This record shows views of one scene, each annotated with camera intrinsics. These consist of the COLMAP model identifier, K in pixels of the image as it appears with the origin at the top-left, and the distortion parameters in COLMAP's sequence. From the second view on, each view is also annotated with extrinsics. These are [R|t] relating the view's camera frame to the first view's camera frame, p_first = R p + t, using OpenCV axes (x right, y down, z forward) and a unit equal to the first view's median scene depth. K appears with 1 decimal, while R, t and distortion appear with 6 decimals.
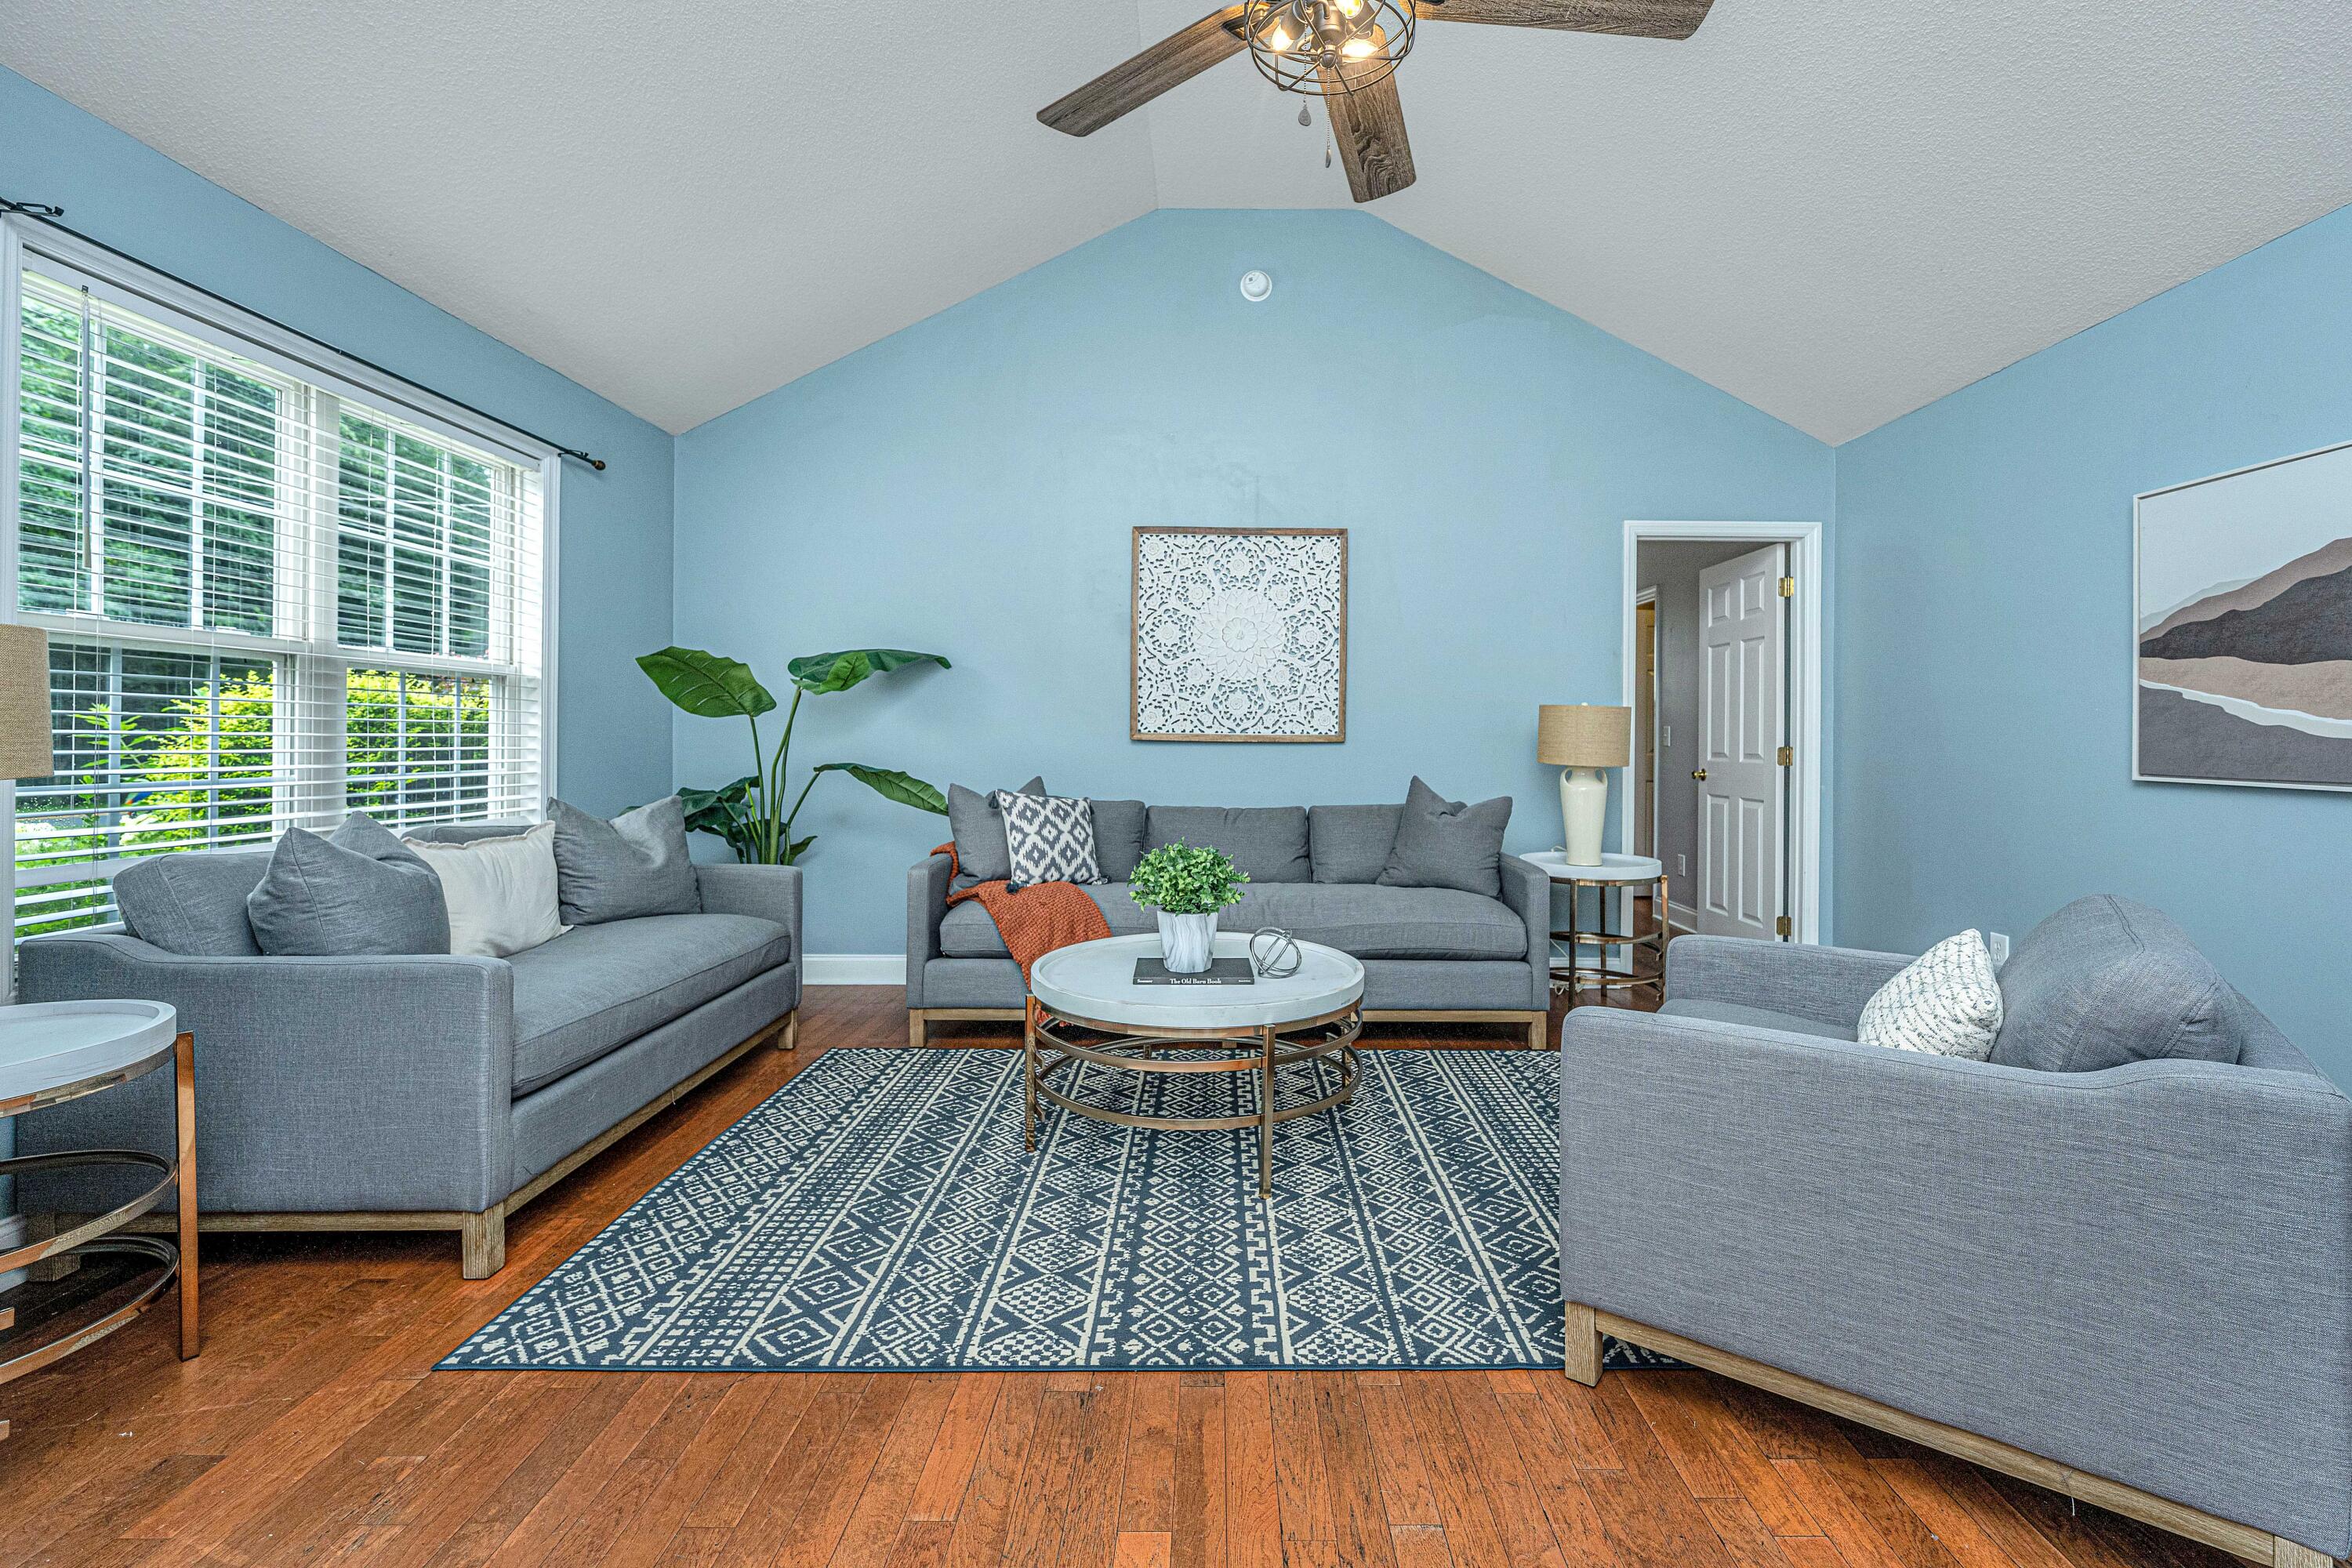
lens RADIAL K [[996.1, 0, 1181.2], [0, 996.1, 725.1], [0, 0, 1]] dist [-0.001399, -0.000282]
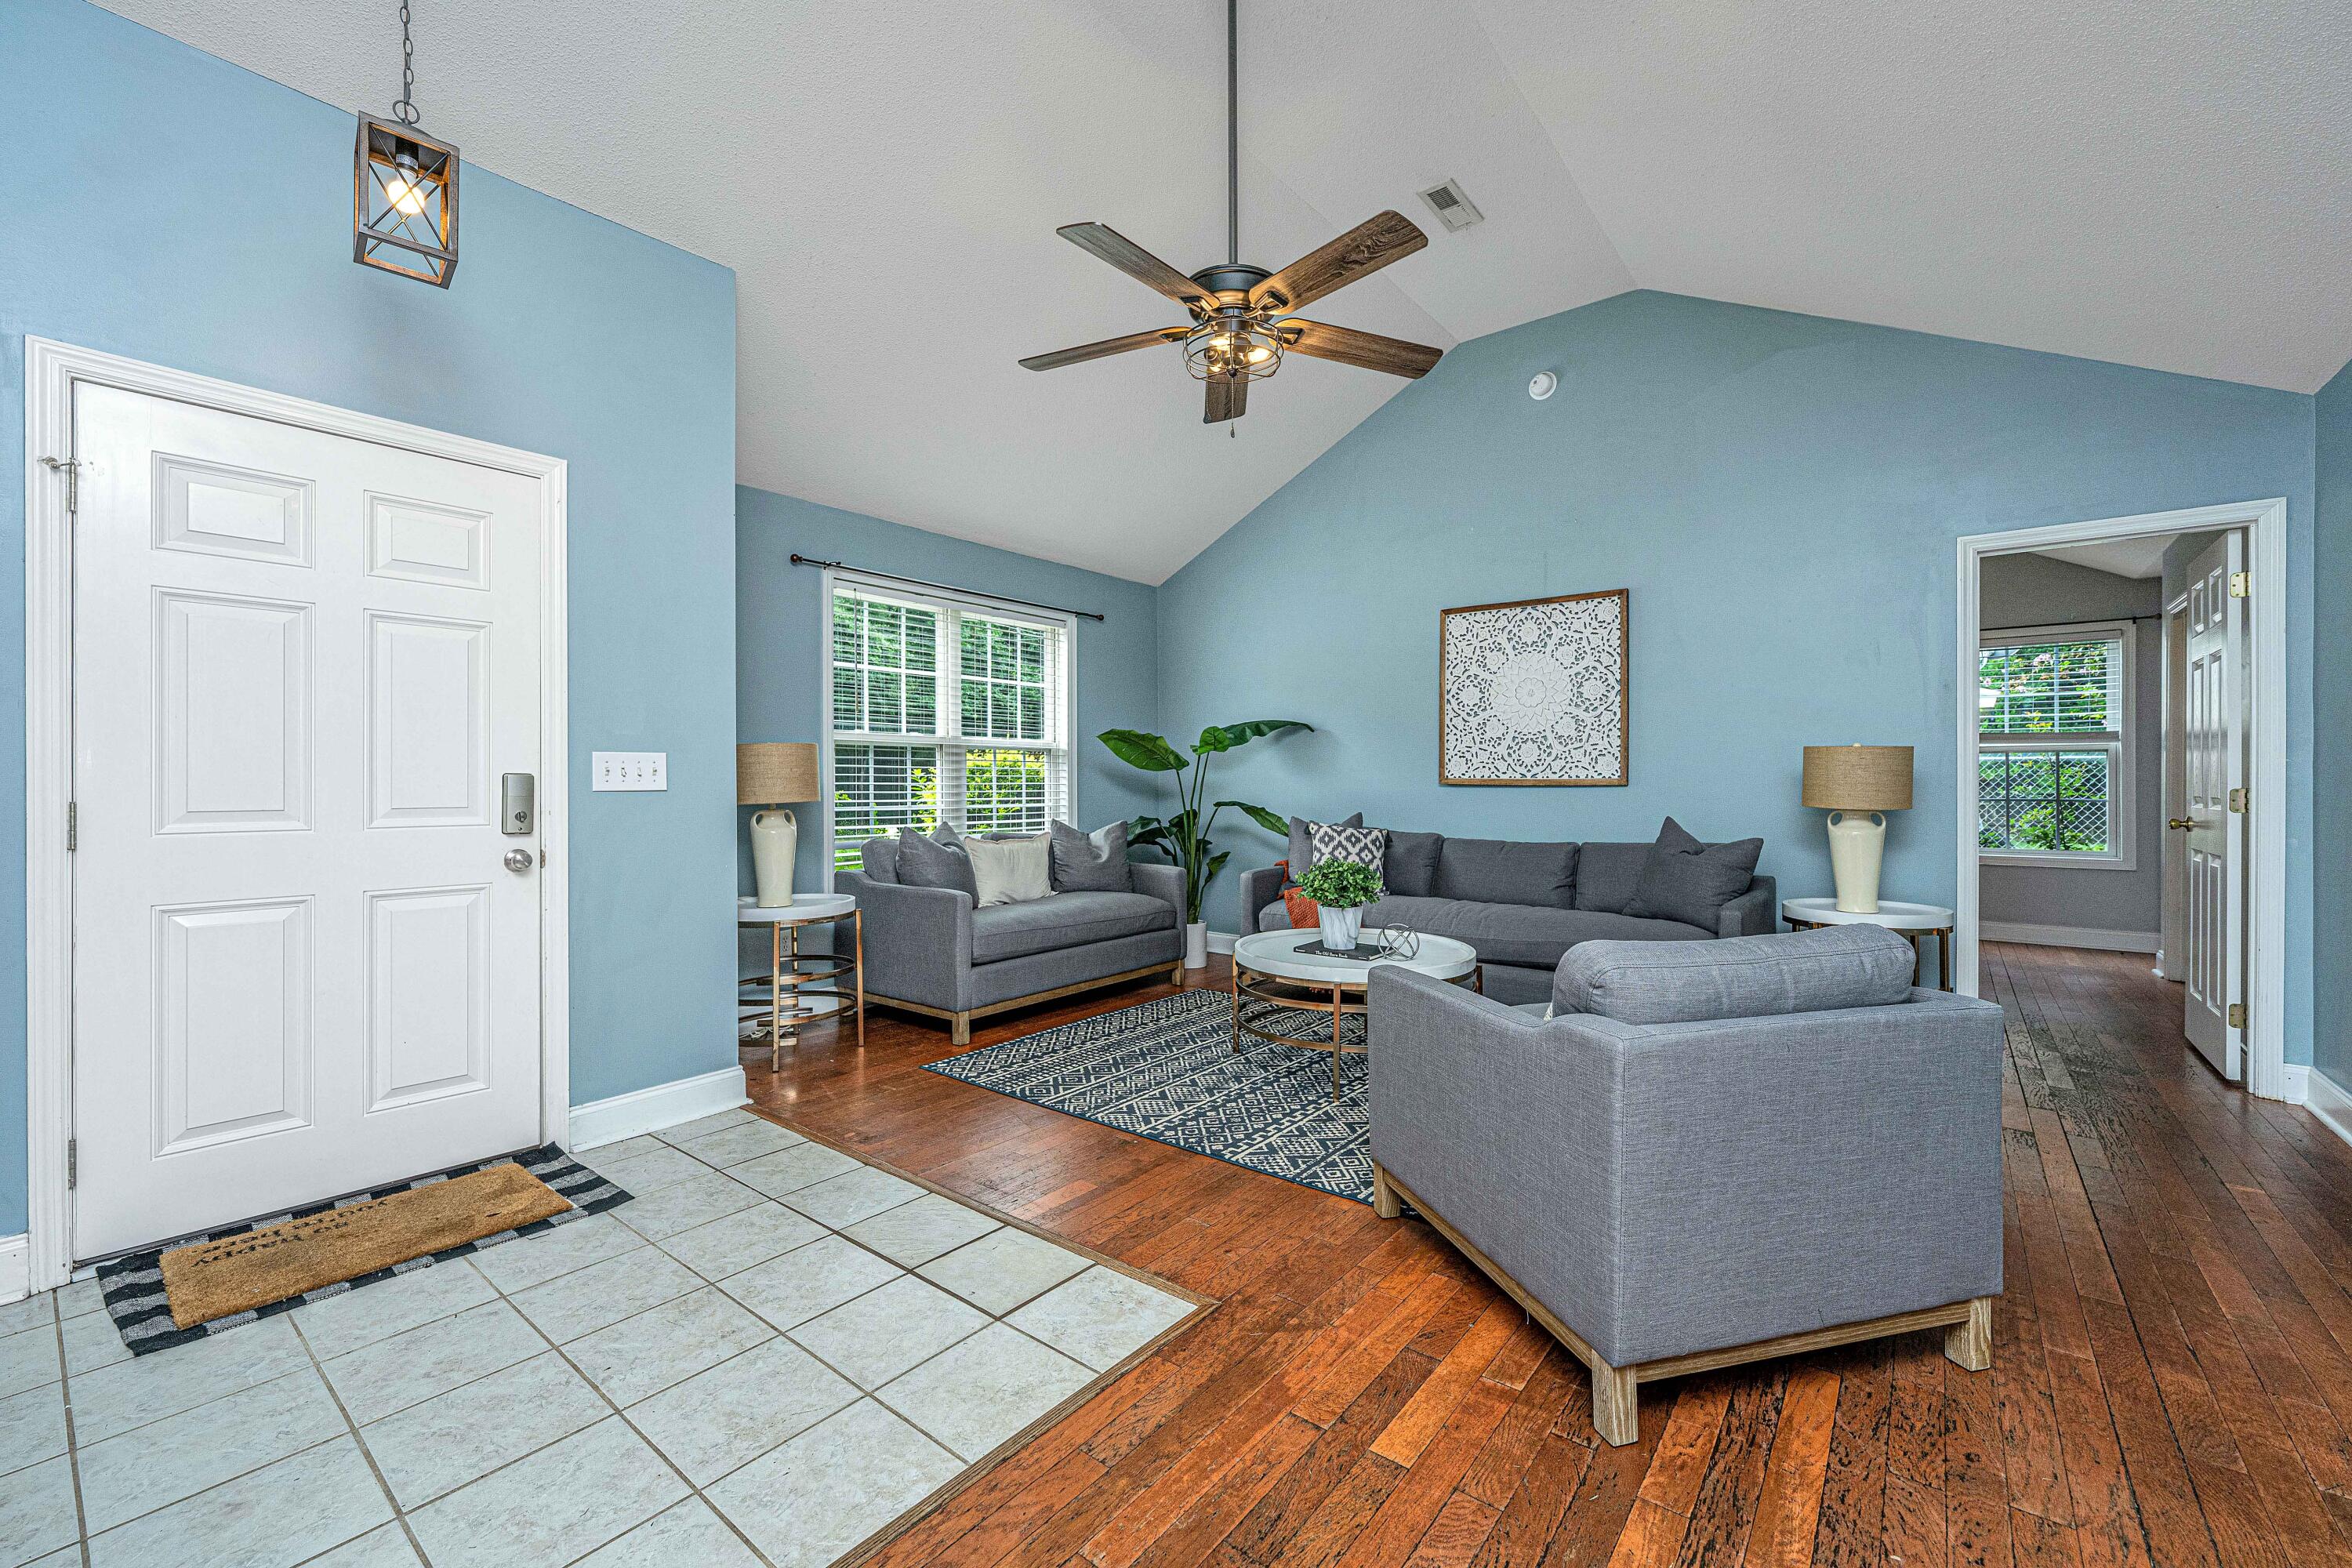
lens RADIAL K [[943.7, 0, 1159.5], [0, 943.7, 777.6], [0, 0, 1]] dist [0.001565, 0.000008]
pose [[0.768985, -0.009418, -0.639198, 0.516973], [0.014752, 0.999887, 0.003015, -0.002230], [0.639097, -0.011748, 0.769036, -0.142292]]
